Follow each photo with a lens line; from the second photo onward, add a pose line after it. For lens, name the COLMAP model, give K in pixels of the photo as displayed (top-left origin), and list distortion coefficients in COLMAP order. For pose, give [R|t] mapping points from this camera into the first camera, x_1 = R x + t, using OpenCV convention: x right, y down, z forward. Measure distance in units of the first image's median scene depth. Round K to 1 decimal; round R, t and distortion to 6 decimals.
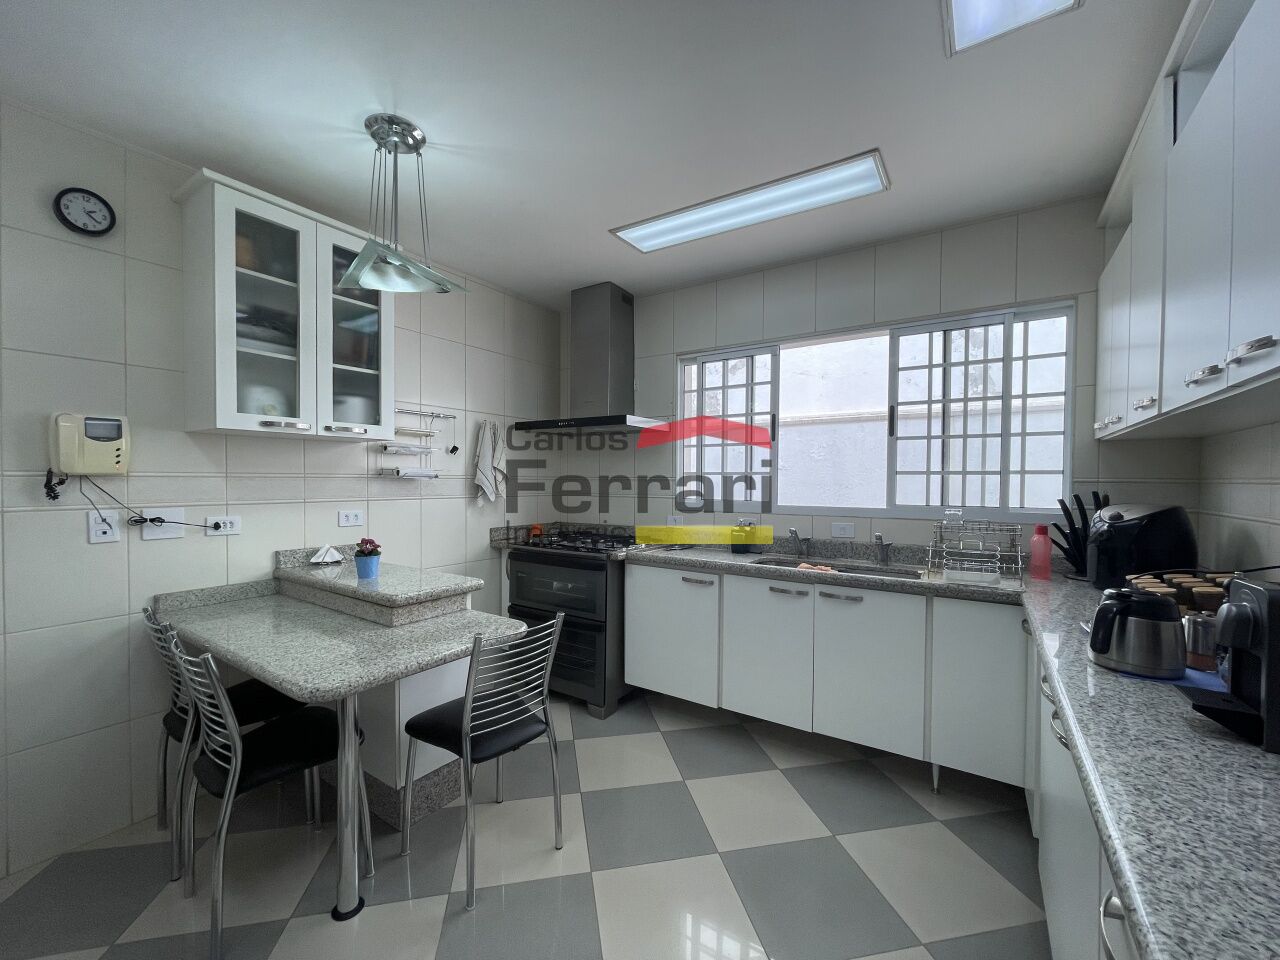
lens RADIAL K [[519.4, 0, 648.0], [0, 519.4, 489.1], [0, 0, 1]] dist [-0.001884, -0.000617]
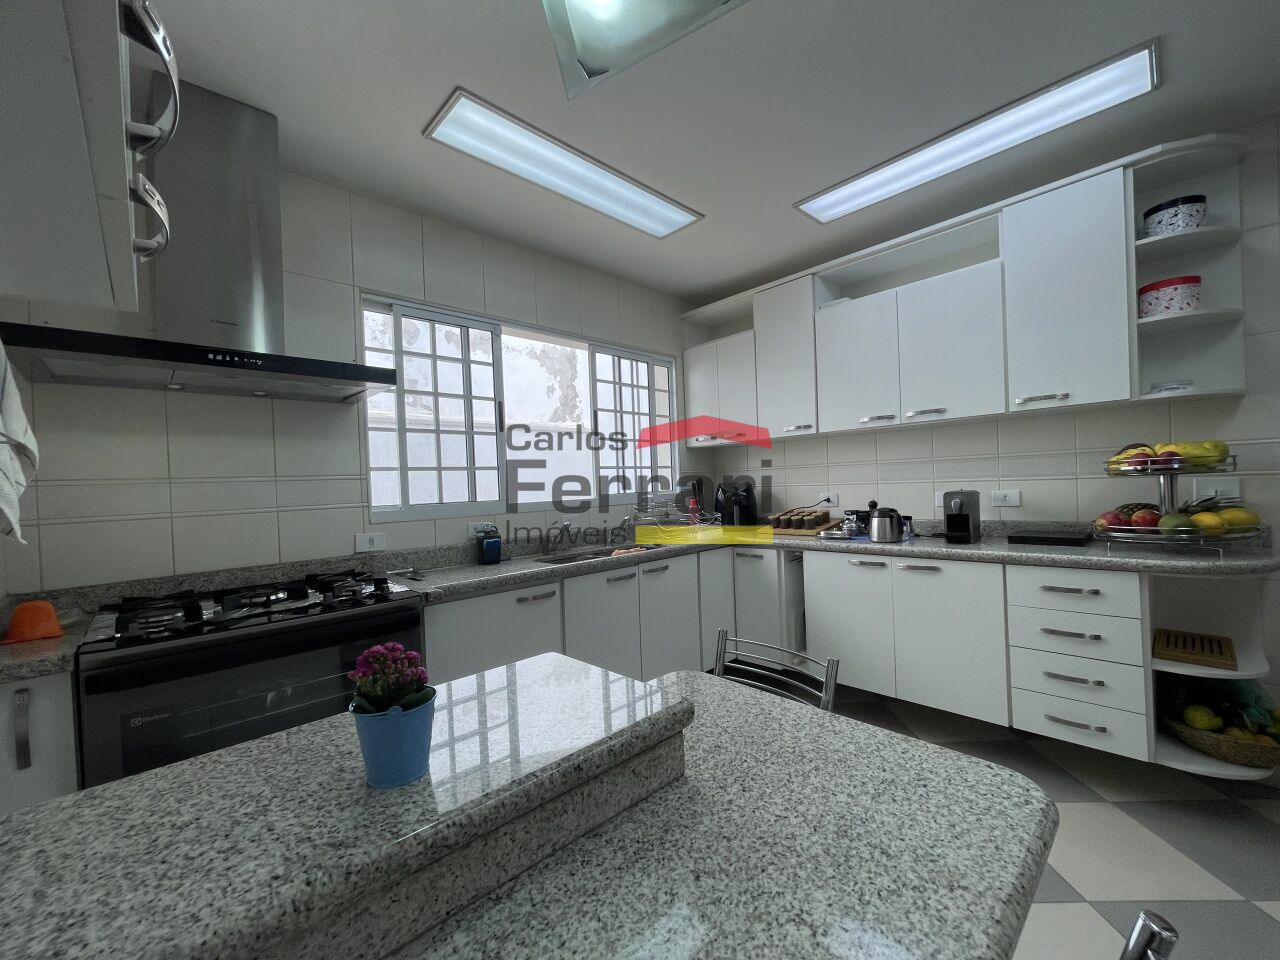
lens RADIAL K [[519.4, 0, 648.0], [0, 519.4, 489.1], [0, 0, 1]] dist [-0.001884, -0.000617]
pose [[0.225415, -0.022272, 0.974008, -0.655451], [0.055850, 0.998390, 0.009904, 0.011807], [-0.972661, 0.052166, 0.226296, 0.646284]]
